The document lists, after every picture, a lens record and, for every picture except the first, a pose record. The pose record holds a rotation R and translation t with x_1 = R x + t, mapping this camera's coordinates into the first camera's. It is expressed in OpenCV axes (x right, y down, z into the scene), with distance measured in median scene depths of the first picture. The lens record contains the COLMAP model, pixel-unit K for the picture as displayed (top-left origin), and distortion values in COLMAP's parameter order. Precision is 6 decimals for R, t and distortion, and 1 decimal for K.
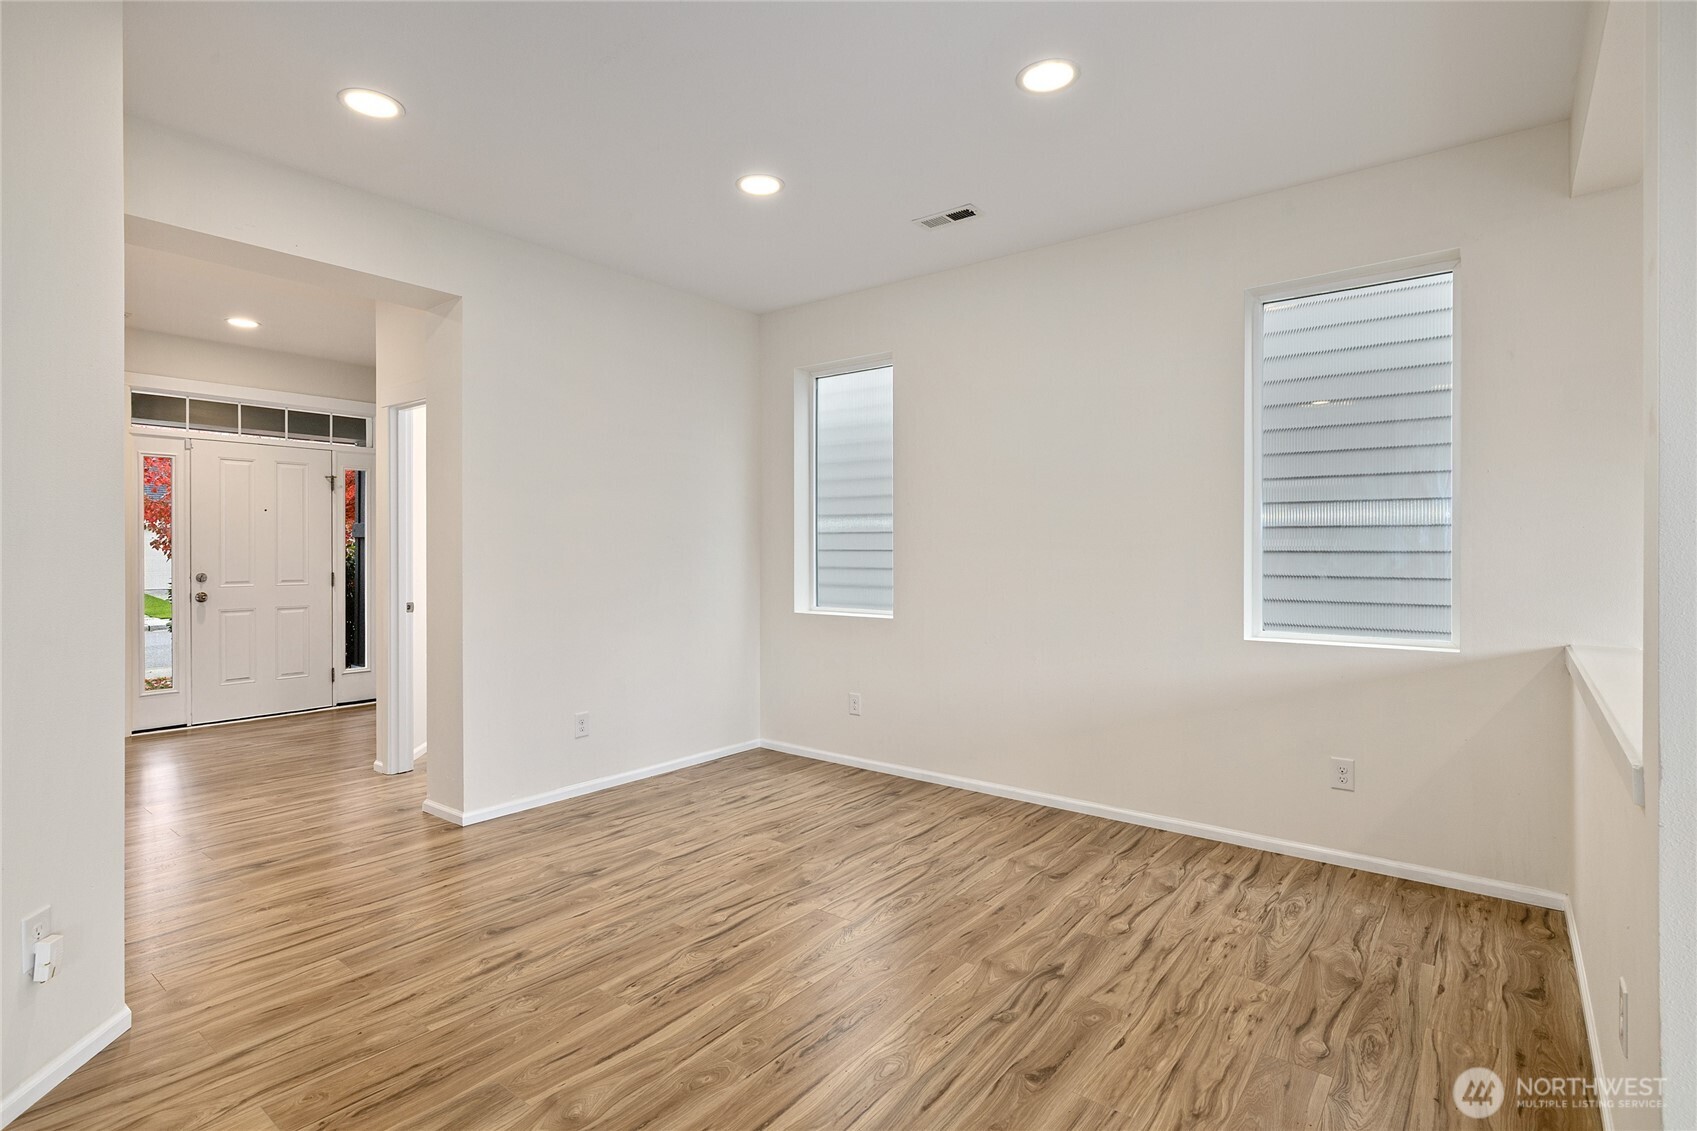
lens RADIAL K [[837.6, 0, 835.7], [0, 837.6, 564.9], [0, 0, 1]] dist [-0.002400, -0.000346]
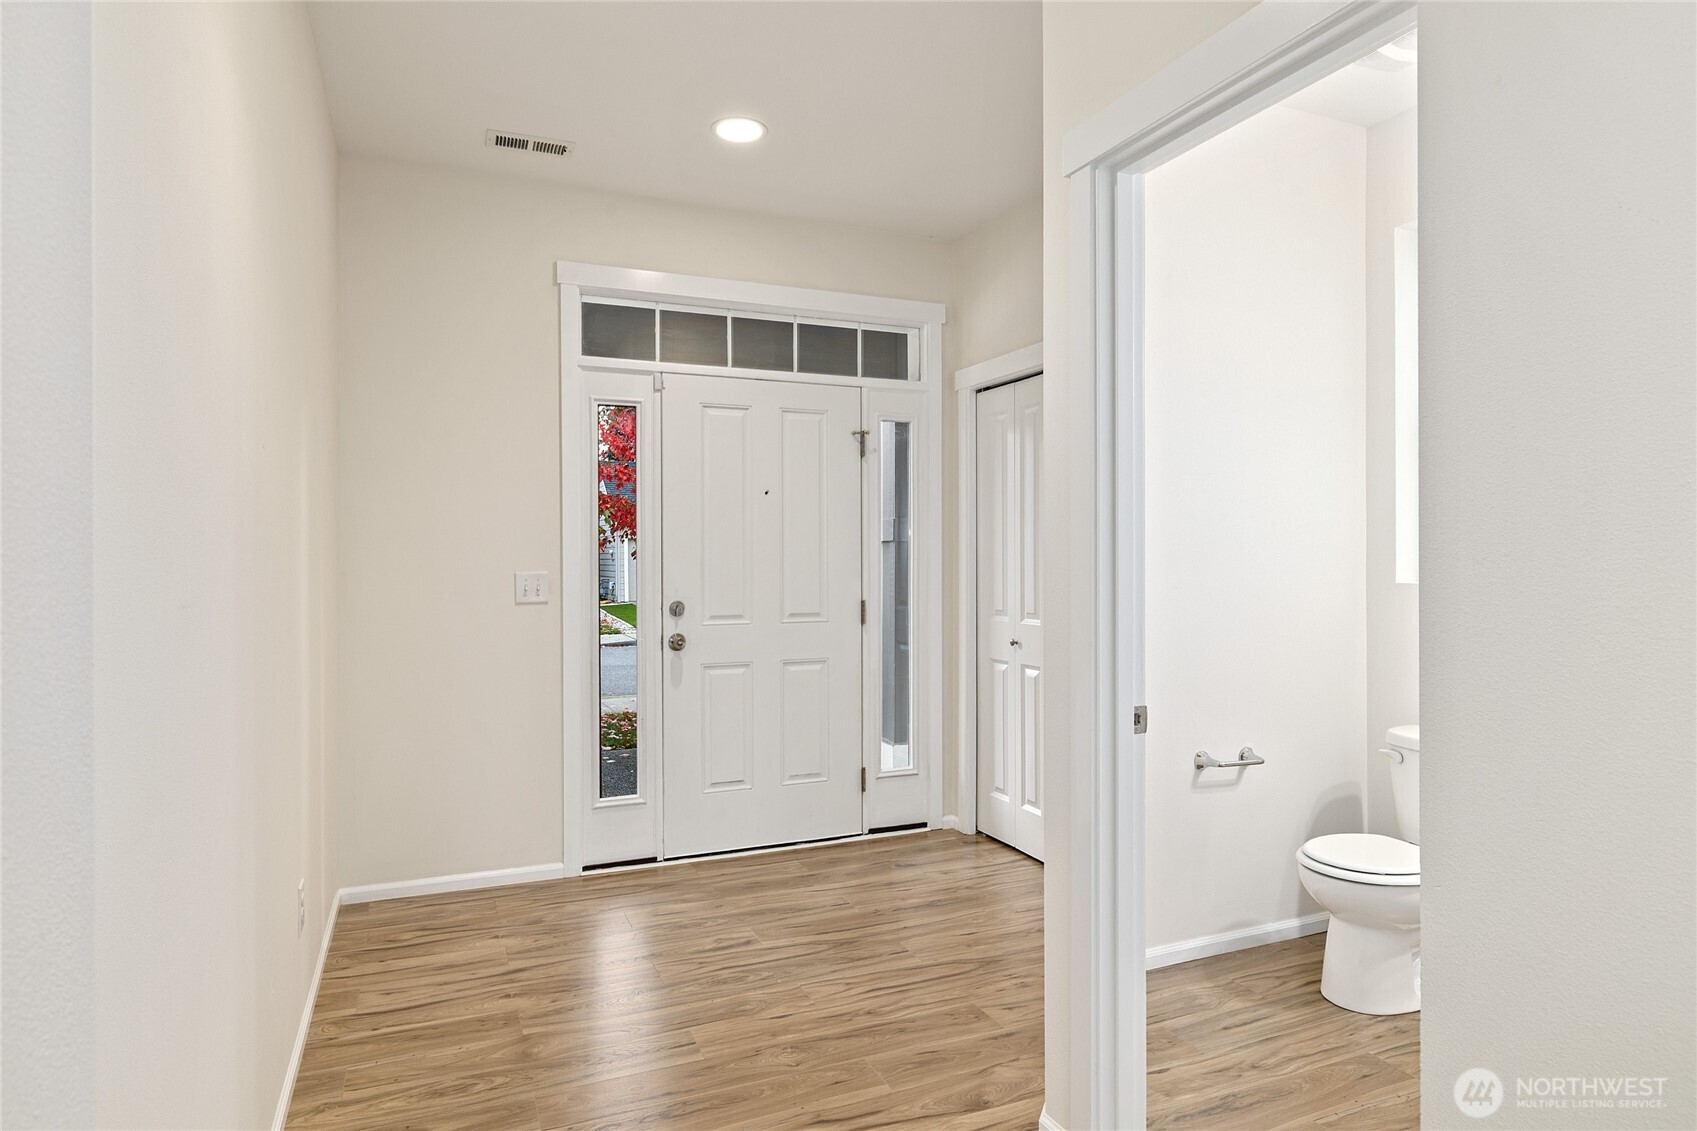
lens RADIAL K [[926.4, 0, 846.7], [0, 926.4, 570.0], [0, 0, 1]] dist [-0.004263, 0.000067]
pose [[0.889586, -0.001723, -0.456764, -0.083864], [-0.000396, 0.999990, -0.004542, -0.002301], [0.456767, 0.004221, 0.889576, 0.112297]]
